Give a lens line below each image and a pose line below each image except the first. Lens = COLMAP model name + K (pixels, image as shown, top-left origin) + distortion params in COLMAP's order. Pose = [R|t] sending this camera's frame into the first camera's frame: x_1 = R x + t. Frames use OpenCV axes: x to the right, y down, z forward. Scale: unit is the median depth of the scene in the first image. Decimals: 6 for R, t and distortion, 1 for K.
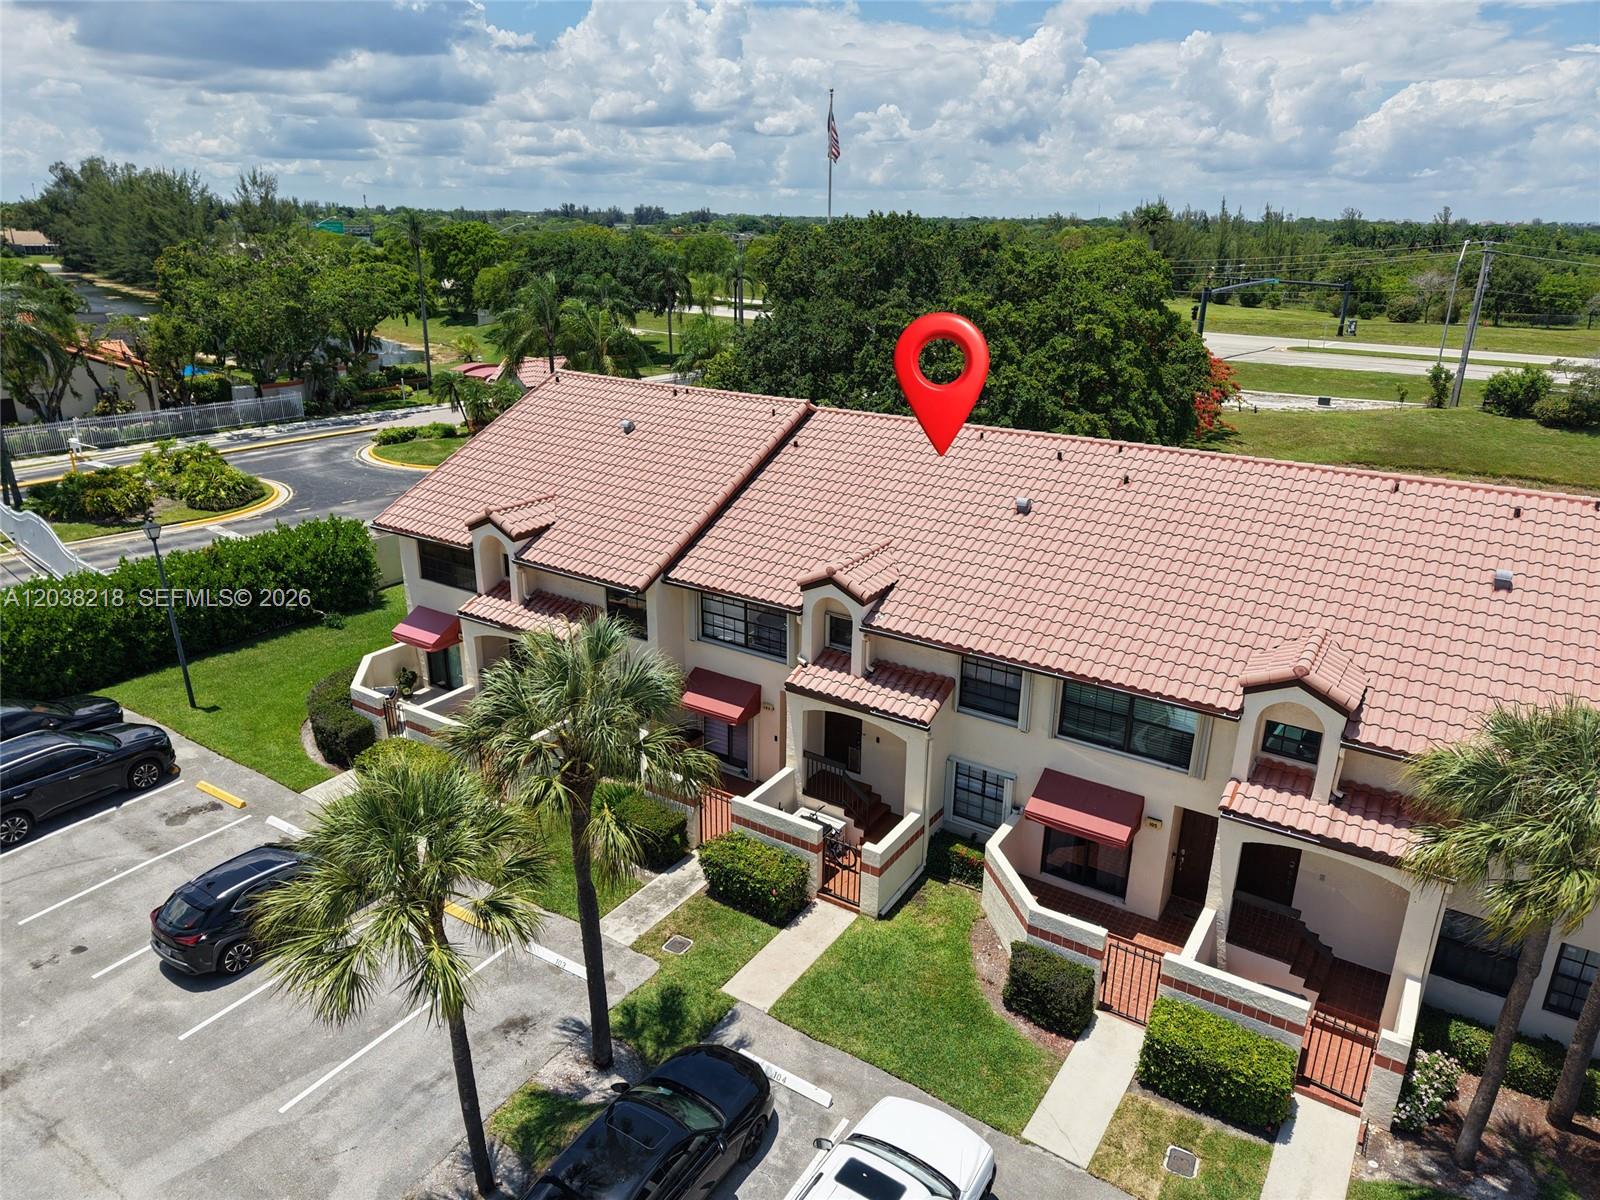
lens RADIAL K [[1057.6, 0, 799.6], [0, 1057.6, 593.5], [0, 0, 1]] dist [0.013997, -0.002937]
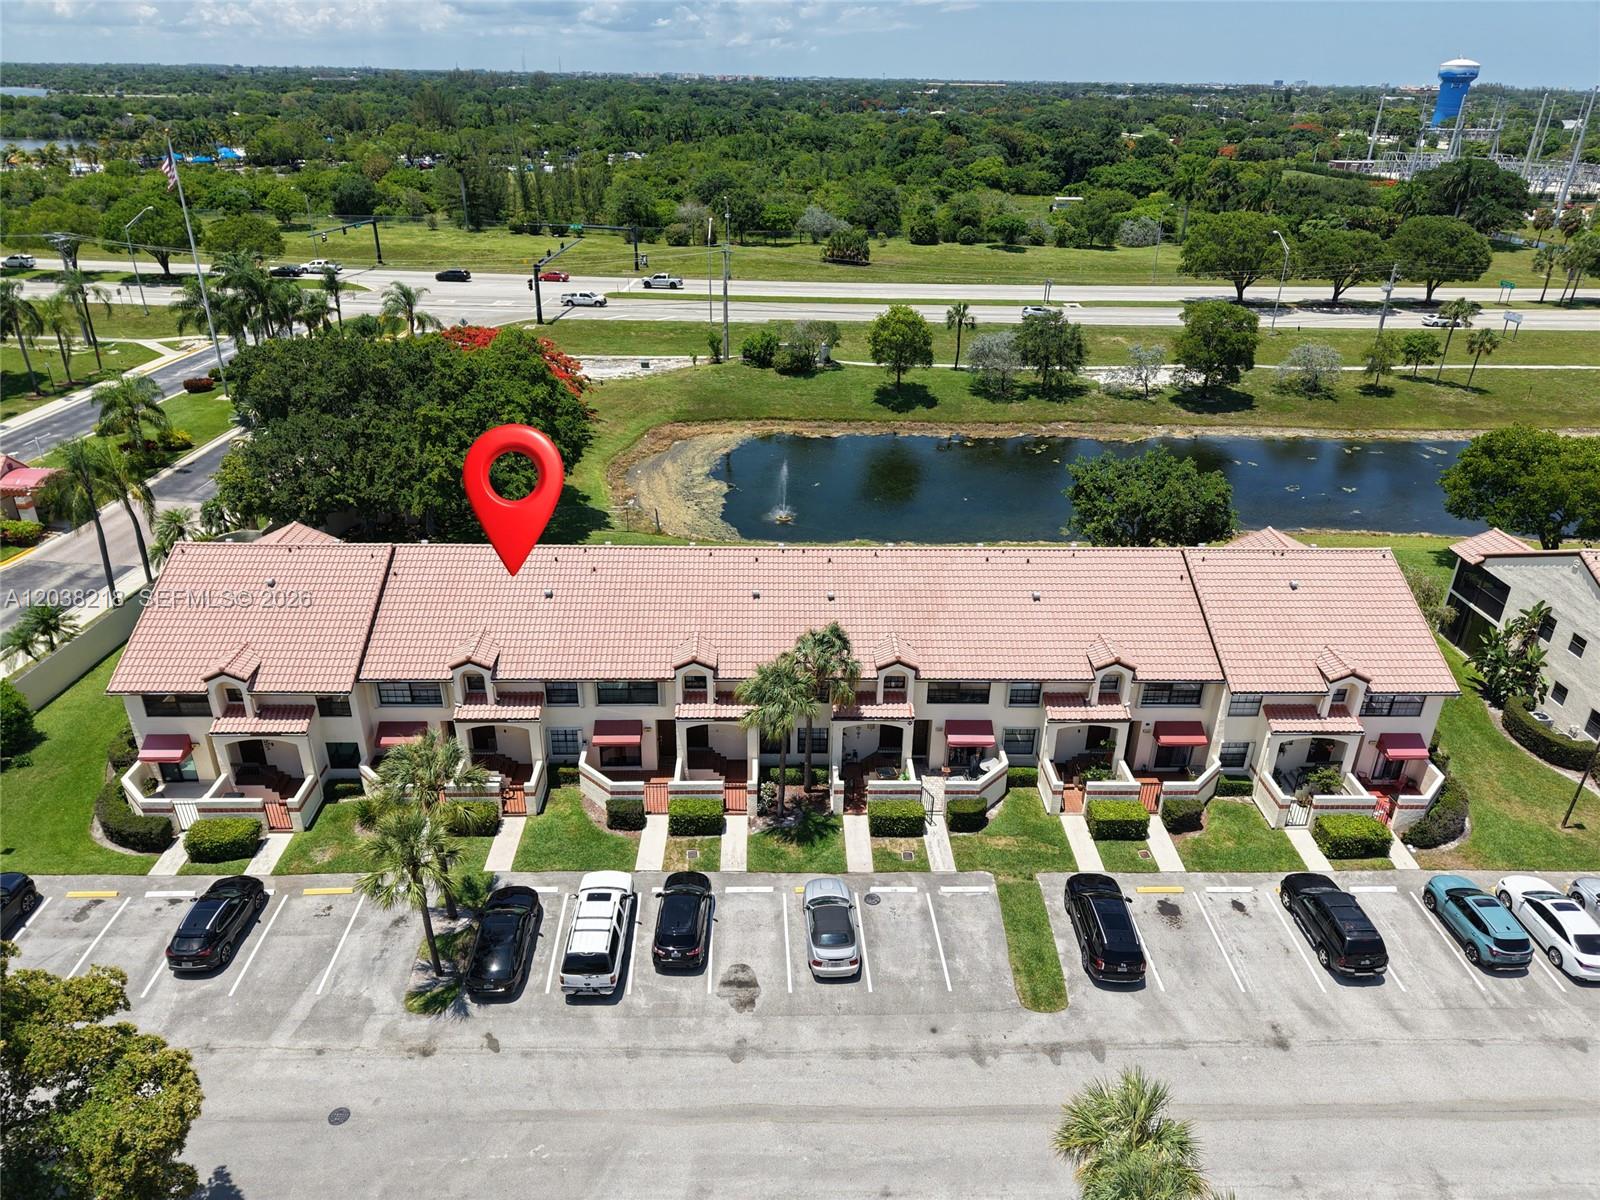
lens RADIAL K [[1061.2, 0, 800.0], [0, 1061.2, 600.0], [0, 0, 1]] dist [0.023161, -0.028801]
pose [[0.816891, -0.250220, 0.519692, -0.525446], [0.182842, 0.966872, 0.178122, -0.409300], [-0.547045, -0.050484, 0.835580, -1.087390]]
